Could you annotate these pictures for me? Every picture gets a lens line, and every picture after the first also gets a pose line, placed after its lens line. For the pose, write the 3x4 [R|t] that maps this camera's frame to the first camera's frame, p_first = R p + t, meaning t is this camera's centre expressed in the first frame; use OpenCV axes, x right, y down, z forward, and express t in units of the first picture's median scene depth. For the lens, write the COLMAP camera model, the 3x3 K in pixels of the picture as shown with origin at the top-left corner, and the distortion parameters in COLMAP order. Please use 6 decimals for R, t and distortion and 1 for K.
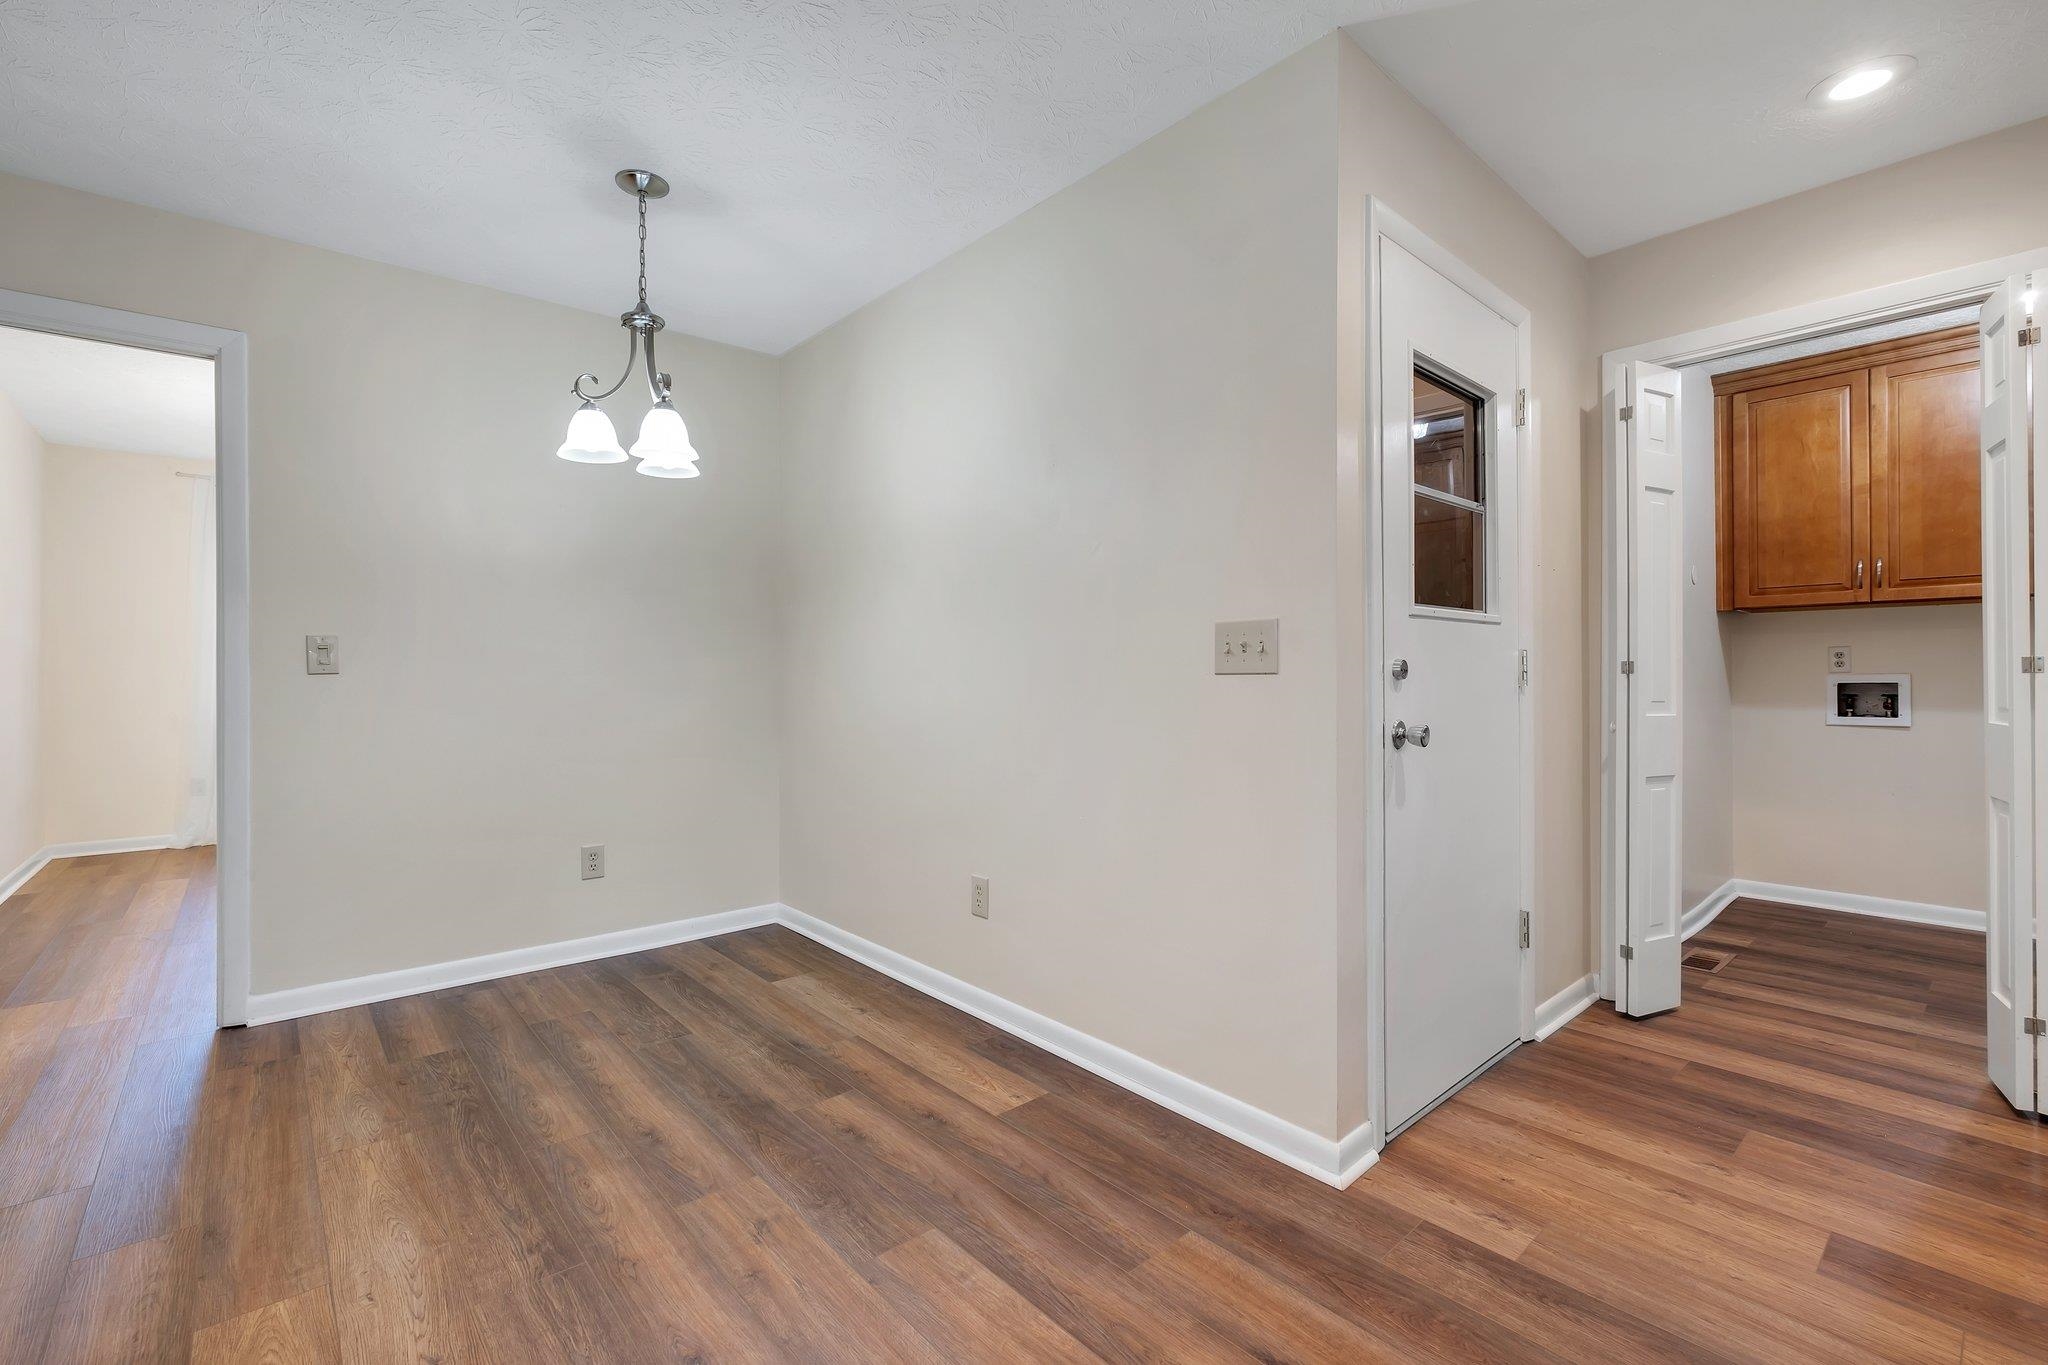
lens RADIAL K [[897.1, 0, 1009.3], [0, 897.1, 675.1], [0, 0, 1]] dist [-0.009887, 0.000268]
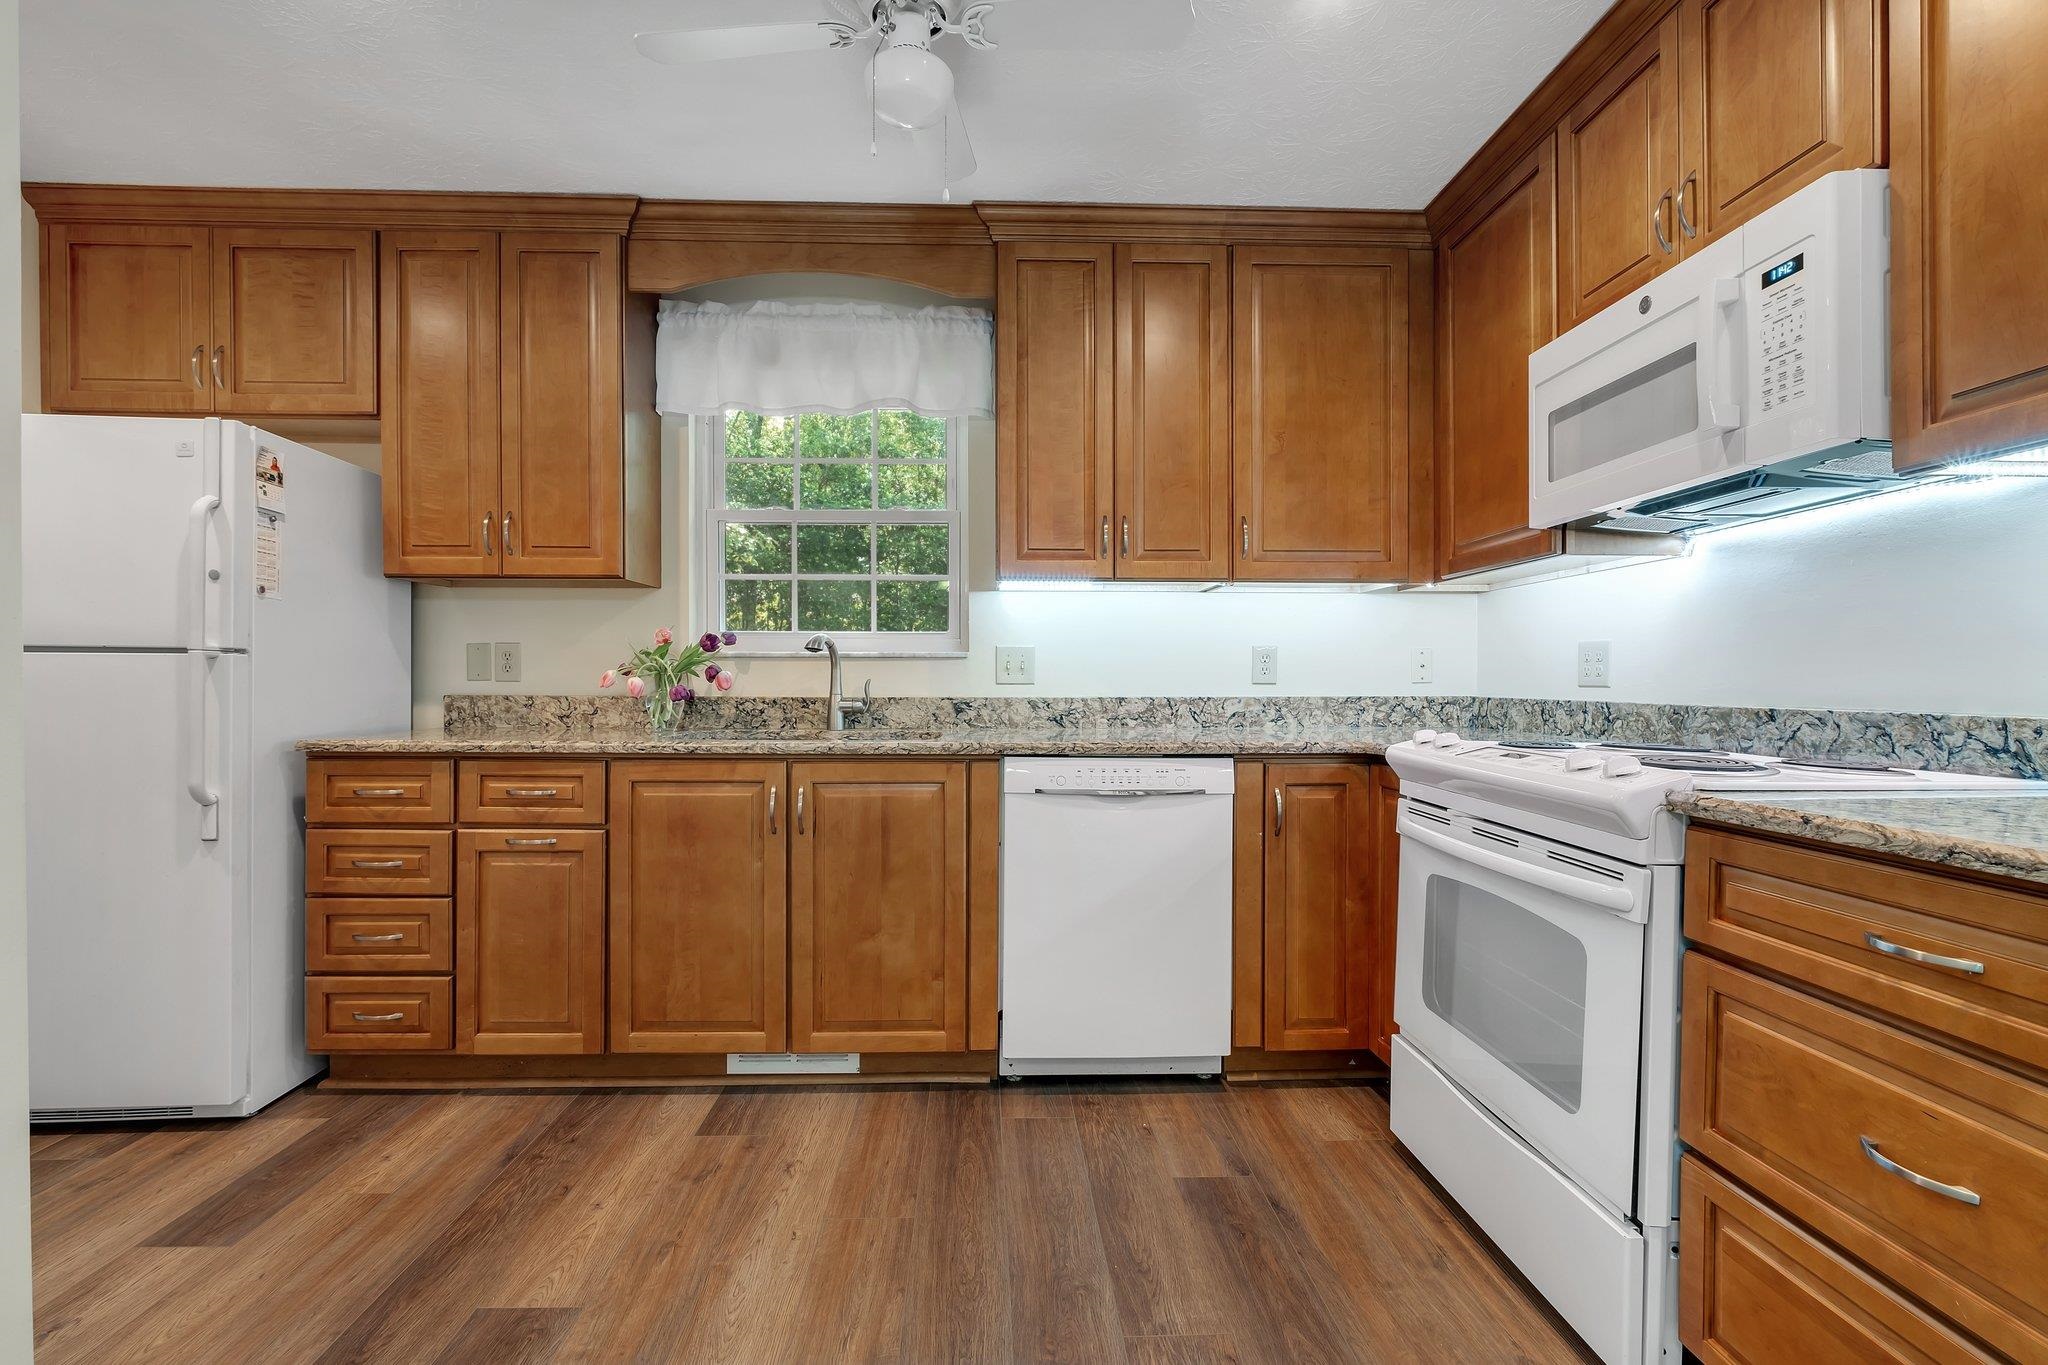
lens RADIAL K [[897.1, 0, 1039.3], [0, 897.1, 686.3], [0, 0, 1]] dist [-0.009887, 0.000268]
pose [[-0.793542, -0.004559, 0.608499, -0.206306], [-0.001180, 0.999982, 0.005954, 0.000338], [-0.608515, 0.004007, -0.793532, 0.524247]]
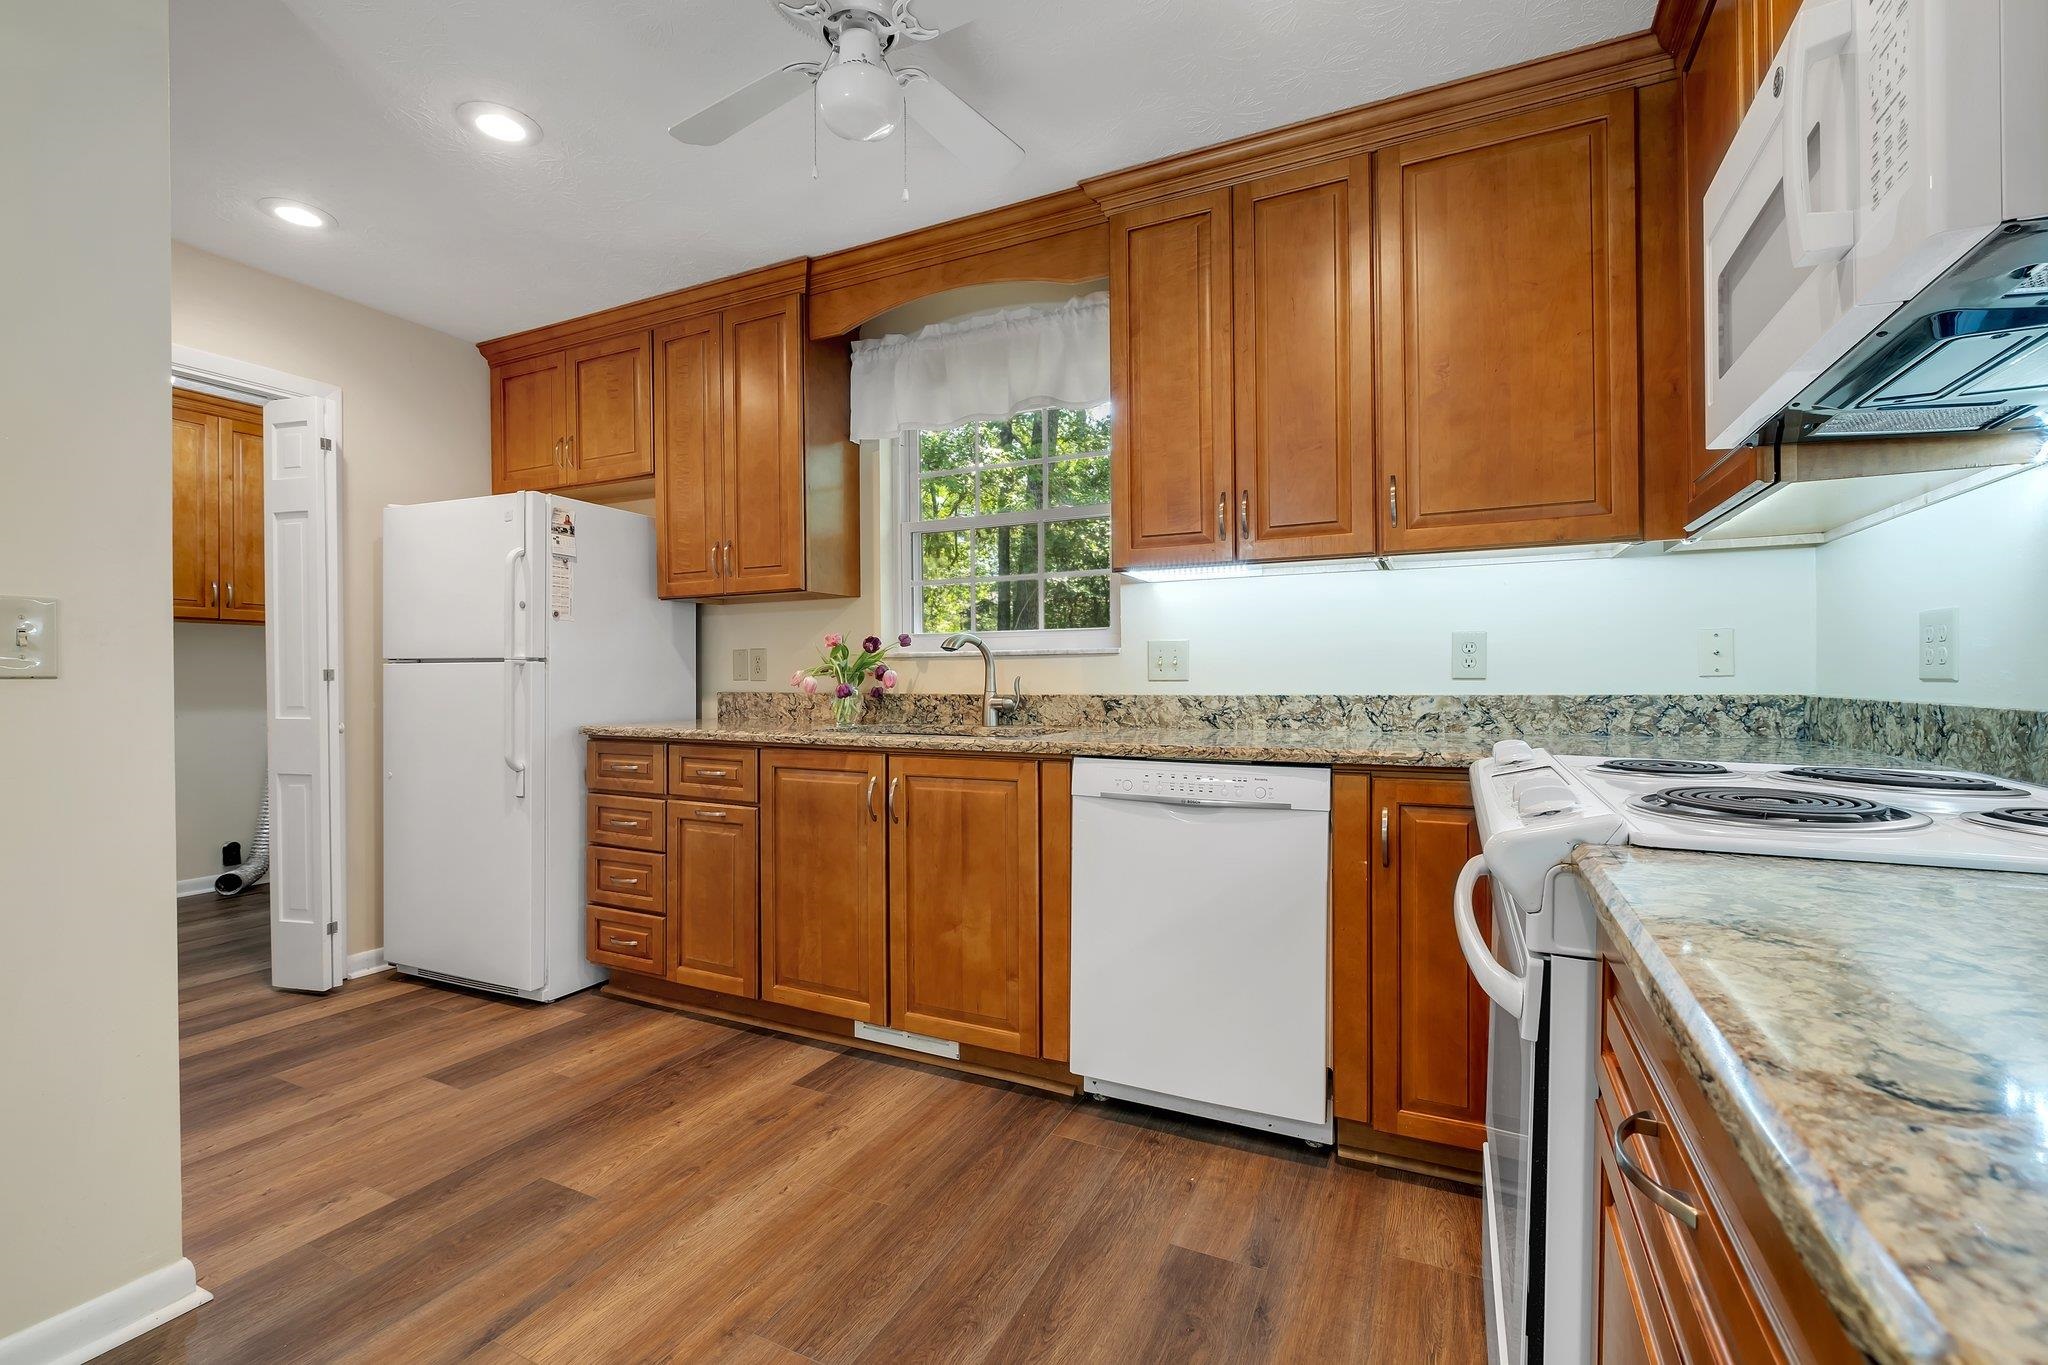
lens RADIAL K [[897.1, 0, 1025.4], [0, 897.1, 681.3], [0, 0, 1]] dist [-0.009887, 0.000268]
pose [[-0.407154, -0.000035, 0.913359, -0.339615], [0.005245, 0.999983, 0.002376, 0.001158], [-0.913344, 0.005758, -0.407147, 0.314176]]
